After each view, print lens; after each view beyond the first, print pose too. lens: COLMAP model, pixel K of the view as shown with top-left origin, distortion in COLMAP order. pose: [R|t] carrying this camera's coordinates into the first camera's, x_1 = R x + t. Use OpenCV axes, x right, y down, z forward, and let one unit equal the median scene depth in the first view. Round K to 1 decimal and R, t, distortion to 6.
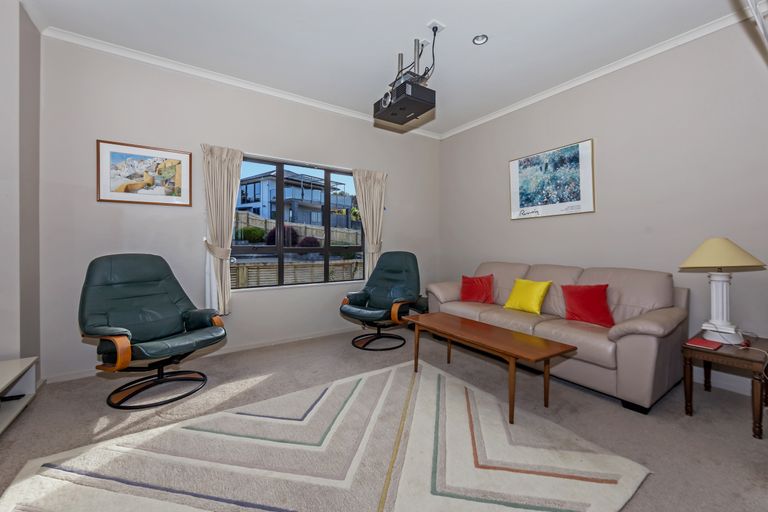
lens RADIAL K [[311.5, 0, 384.6], [0, 311.5, 242.5], [0, 0, 1]] dist [-0.000836, -0.000249]
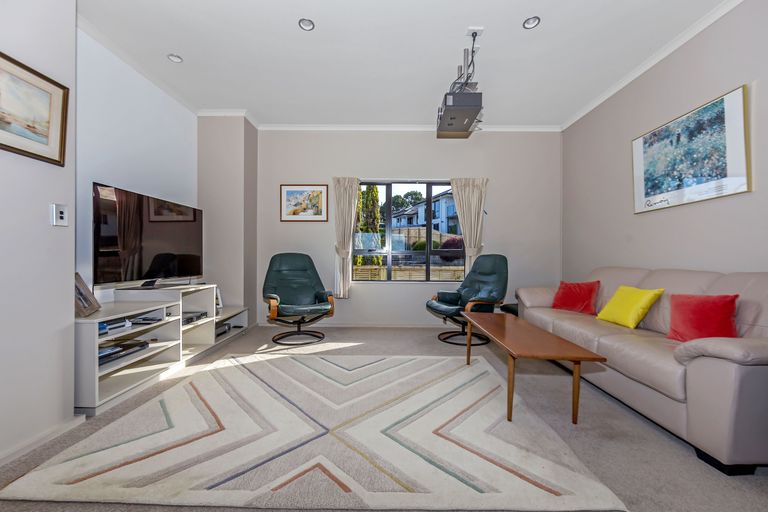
lens RADIAL K [[301.8, 0, 384.0], [0, 301.8, 256.0], [0, 0, 1]] dist [0.000369, -0.000102]
pose [[0.815843, 0.001855, -0.578270, 0.406114], [-0.003111, 0.999994, -0.001182, 0.045421], [0.578265, 0.002764, 0.815844, 0.004196]]
